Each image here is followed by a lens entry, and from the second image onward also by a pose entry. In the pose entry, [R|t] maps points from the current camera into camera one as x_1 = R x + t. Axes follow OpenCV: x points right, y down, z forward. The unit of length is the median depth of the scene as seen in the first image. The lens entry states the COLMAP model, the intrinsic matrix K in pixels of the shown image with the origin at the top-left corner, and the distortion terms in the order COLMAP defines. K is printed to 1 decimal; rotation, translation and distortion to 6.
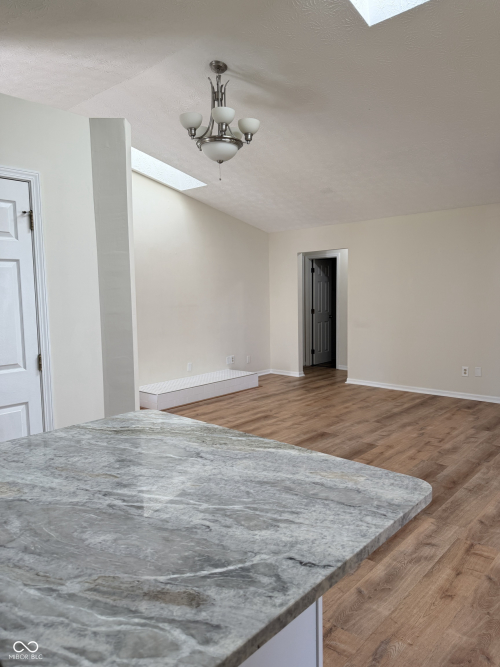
lens RADIAL K [[471.3, 0, 249.6], [0, 471.3, 338.7], [0, 0, 1]] dist [0.051813, -0.056471]
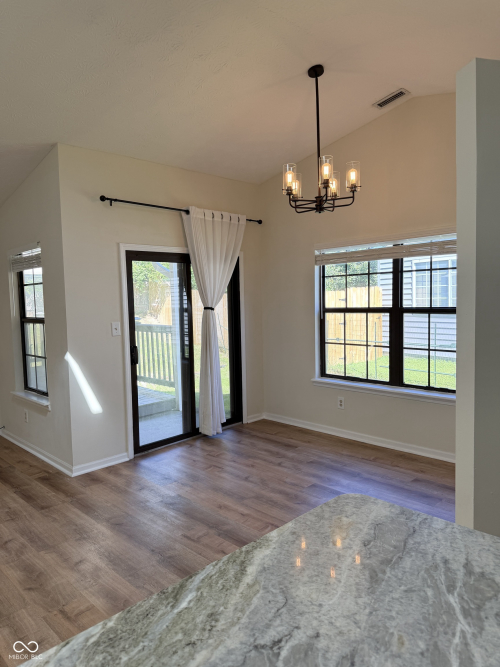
lens RADIAL K [[471.3, 0, 244.7], [0, 471.3, 330.2], [0, 0, 1]] dist [0.051813, -0.056471]
pose [[0.056097, -0.056352, 0.996834, -0.391472], [0.126980, 0.990701, 0.048859, -0.090751], [-0.990318, 0.123837, 0.062731, 0.575816]]
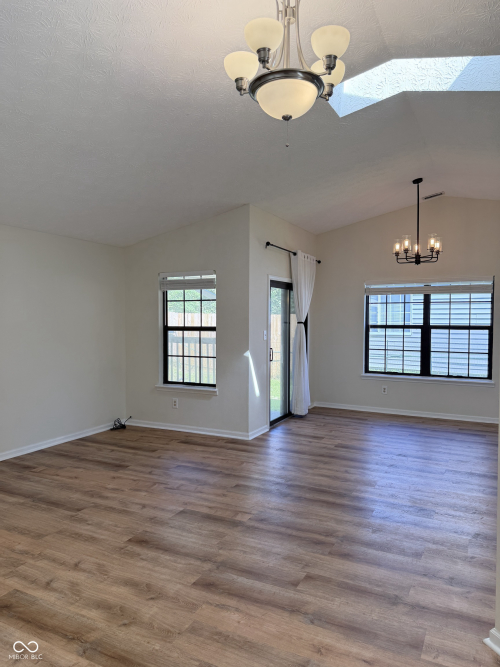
lens RADIAL K [[471.3, 0, 248.2], [0, 471.3, 332.8], [0, 0, 1]] dist [0.051813, -0.056471]
pose [[-0.264285, -0.013320, 0.964353, -0.995956], [0.099008, 0.994247, 0.040867, -0.191812], [-0.959349, 0.106279, -0.261446, 1.886464]]
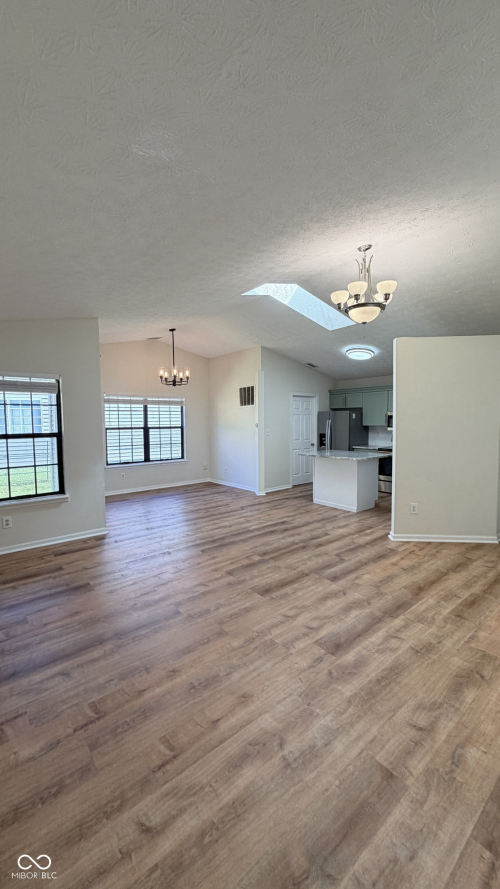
lens RADIAL K [[357.3, 0, 250.5], [0, 357.3, 441.9], [0, 0, 1]] dist [0.000379, 0.000440]
pose [[-0.990349, 0.016221, 0.137643, 0.165220], [0.038190, 0.986619, 0.158510, -0.343013], [-0.133230, 0.162237, -0.977716, 3.050205]]
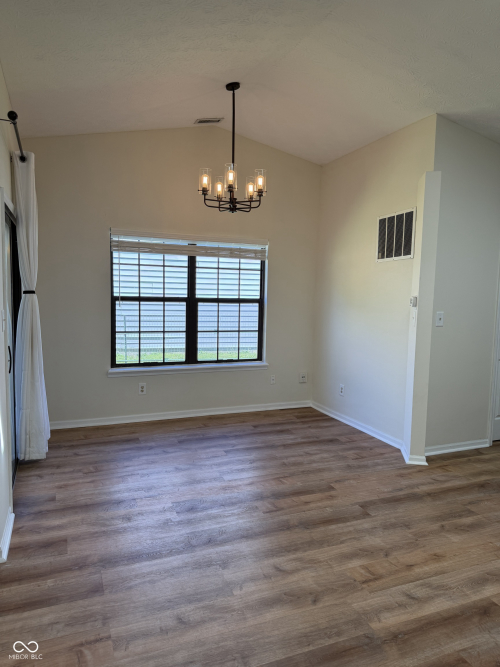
lens RADIAL K [[471.3, 0, 250.6], [0, 471.3, 335.2], [0, 0, 1]] dist [0.051813, -0.056471]
pose [[-0.901334, -0.042749, 0.431009, 0.306691], [0.038656, 0.983206, 0.178357, -0.219676], [-0.431395, 0.177420, -0.884545, 1.932920]]
